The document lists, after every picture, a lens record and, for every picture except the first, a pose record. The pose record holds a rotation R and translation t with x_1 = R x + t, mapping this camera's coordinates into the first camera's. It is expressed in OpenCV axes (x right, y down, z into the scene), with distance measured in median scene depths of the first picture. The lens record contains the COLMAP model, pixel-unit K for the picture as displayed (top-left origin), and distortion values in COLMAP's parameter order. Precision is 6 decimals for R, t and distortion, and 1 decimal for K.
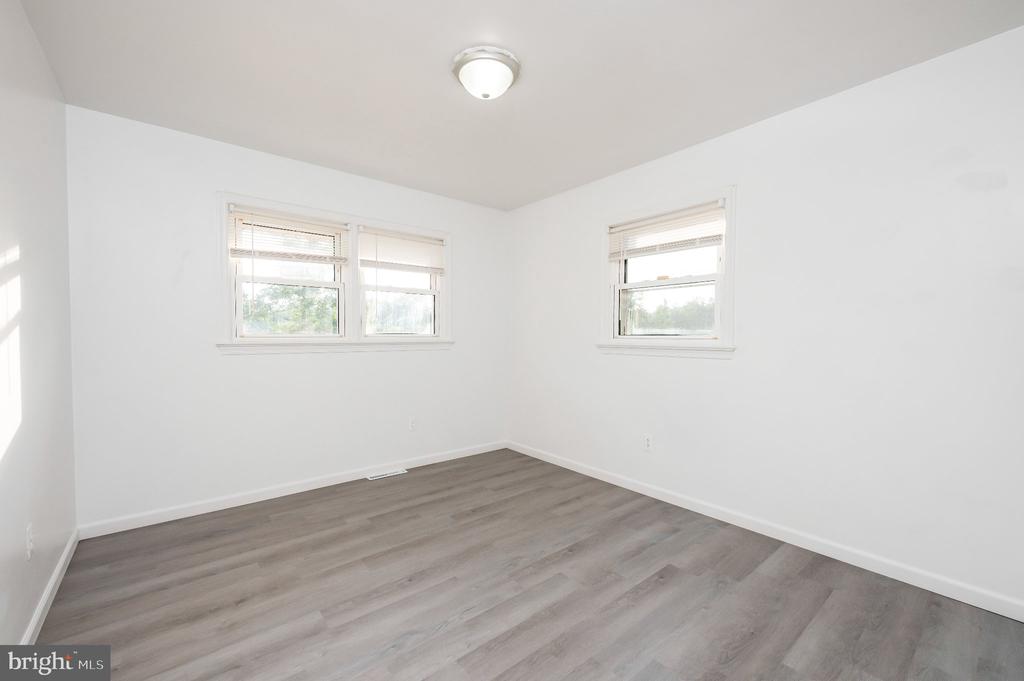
lens RADIAL K [[409.6, 0, 508.7], [0, 409.6, 337.0], [0, 0, 1]] dist [-0.000648, 0.000342]
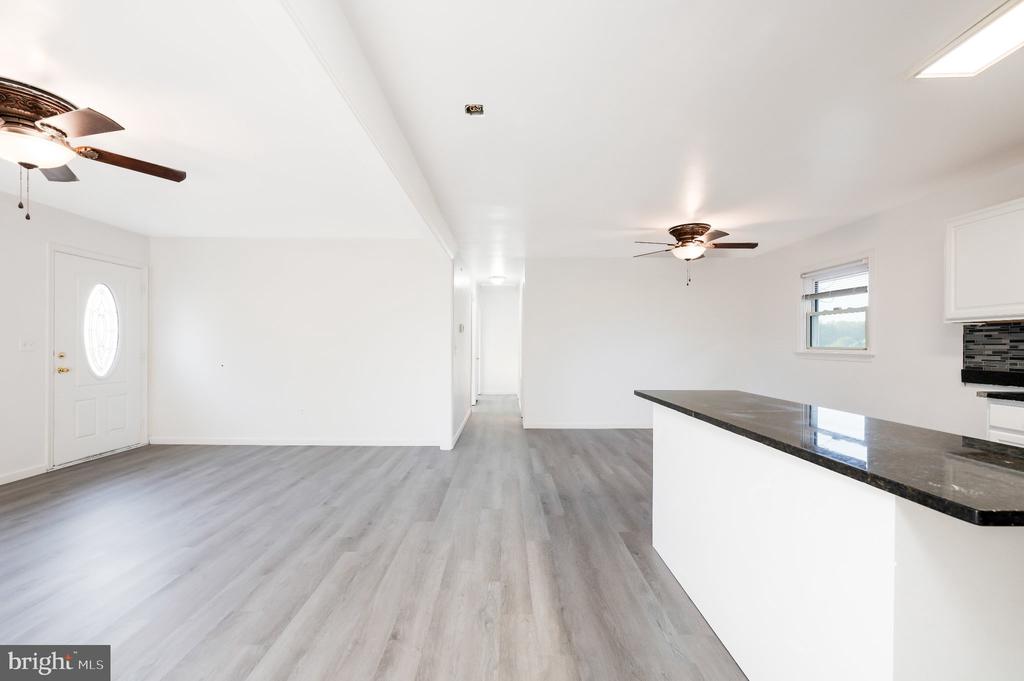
lens RADIAL K [[409.6, 0, 509.7], [0, 409.6, 344.6], [0, 0, 1]] dist [-0.000648, 0.000342]
pose [[0.777696, 0.002937, -0.628634, 0.362500], [-0.004548, 0.999989, -0.000955, -0.005490], [0.628625, 0.003601, 0.777700, -0.884987]]
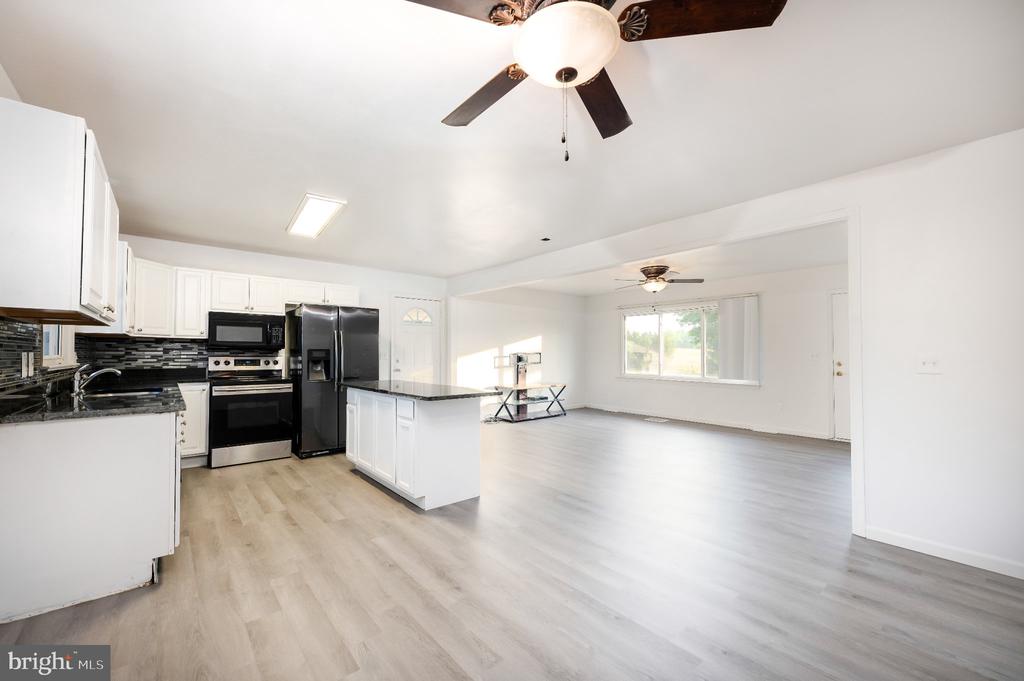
lens RADIAL K [[409.6, 0, 513.7], [0, 409.6, 346.1], [0, 0, 1]] dist [-0.000648, 0.000342]
pose [[-0.999539, -0.004396, -0.030030, 0.023459], [-0.003895, 0.999853, -0.016713, -0.010608], [0.030099, -0.016588, -0.999409, 1.035462]]
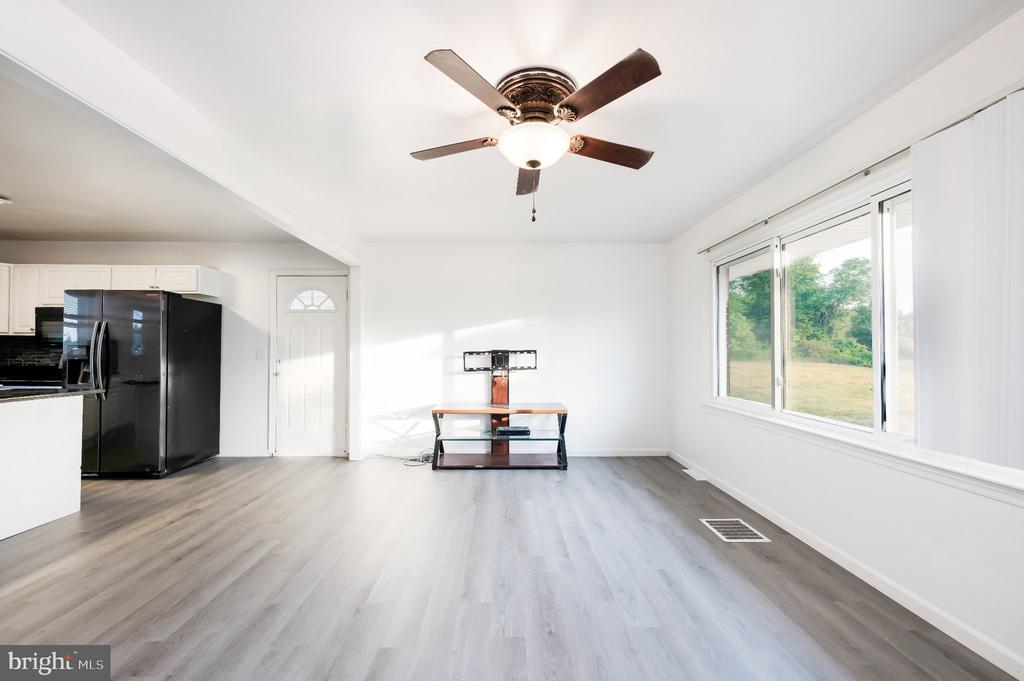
lens RADIAL K [[409.6, 0, 506.7], [0, 409.6, 350.0], [0, 0, 1]] dist [-0.000648, 0.000342]
pose [[-0.779601, -0.001065, 0.626276, -1.054806], [-0.004034, 0.999986, -0.003321, -0.008696], [-0.626264, -0.005115, -0.779594, -0.341665]]
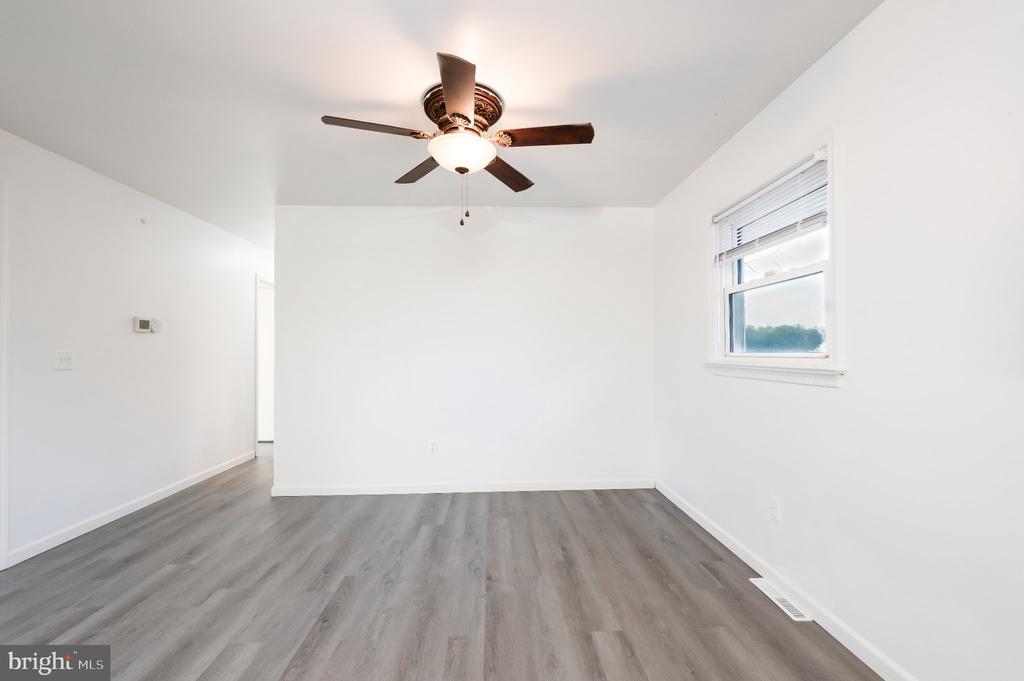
lens RADIAL K [[423.4, 0, 509.1], [0, 423.4, 346.6], [0, 0, 1]] dist [0.004635, 0.000315]
pose [[0.796538, -0.010975, -0.604488, 0.430693], [0.002194, 0.999881, -0.015263, -0.003253], [0.604584, 0.010832, 0.796468, 0.102848]]
